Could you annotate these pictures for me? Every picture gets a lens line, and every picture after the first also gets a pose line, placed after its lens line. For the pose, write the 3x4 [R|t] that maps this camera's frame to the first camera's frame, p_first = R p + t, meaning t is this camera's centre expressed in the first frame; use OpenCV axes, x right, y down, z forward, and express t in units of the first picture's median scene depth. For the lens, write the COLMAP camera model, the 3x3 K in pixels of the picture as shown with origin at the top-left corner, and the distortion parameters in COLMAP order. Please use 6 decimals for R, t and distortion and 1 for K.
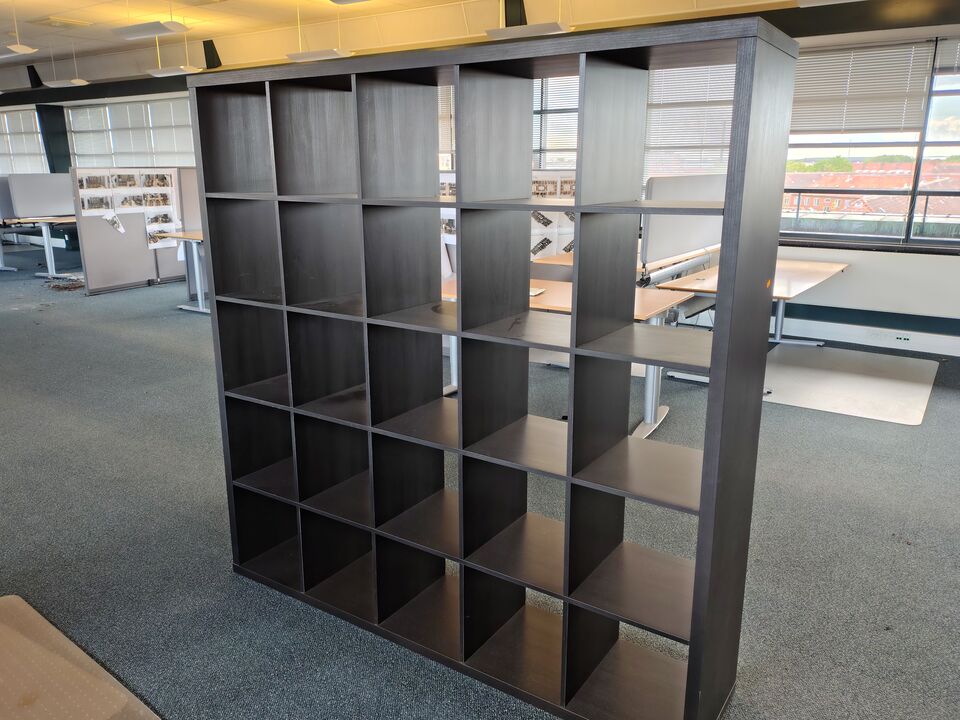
lens RADIAL K [[739.7, 0, 482.7], [0, 739.7, 359.0], [0, 0, 1]] dist [0.040747, -0.011437]
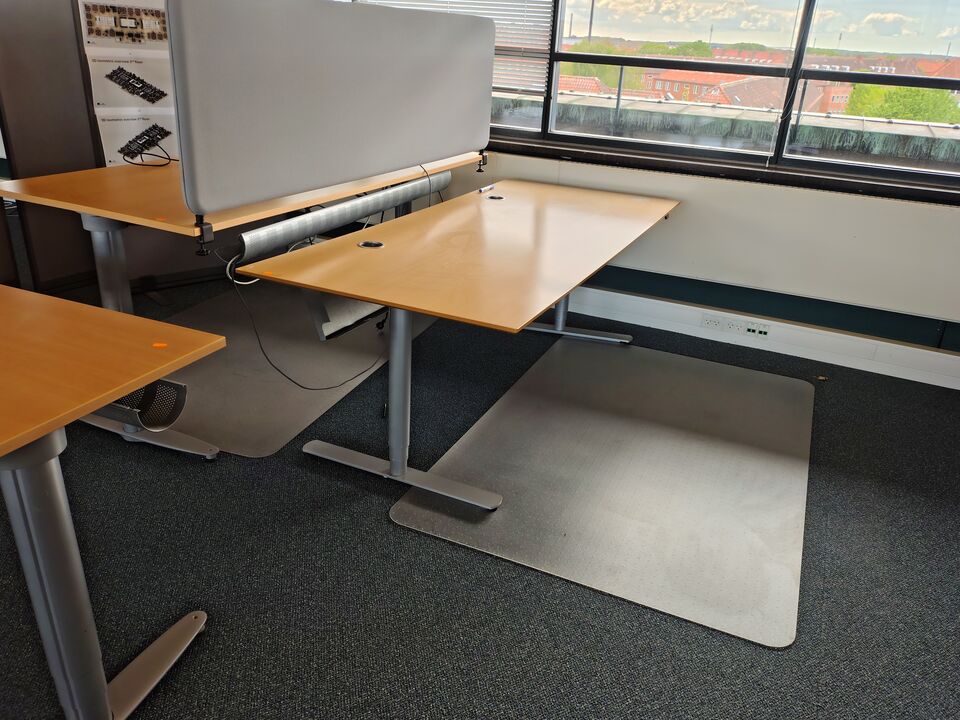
lens RADIAL K [[739.7, 0, 479.1], [0, 739.7, 359.7], [0, 0, 1]] dist [0.040747, -0.011437]
pose [[0.985023, -0.014683, 0.171795, 0.223008], [-0.012670, 0.987510, 0.157044, -0.086957], [-0.171955, -0.156868, 0.972535, 0.423732]]
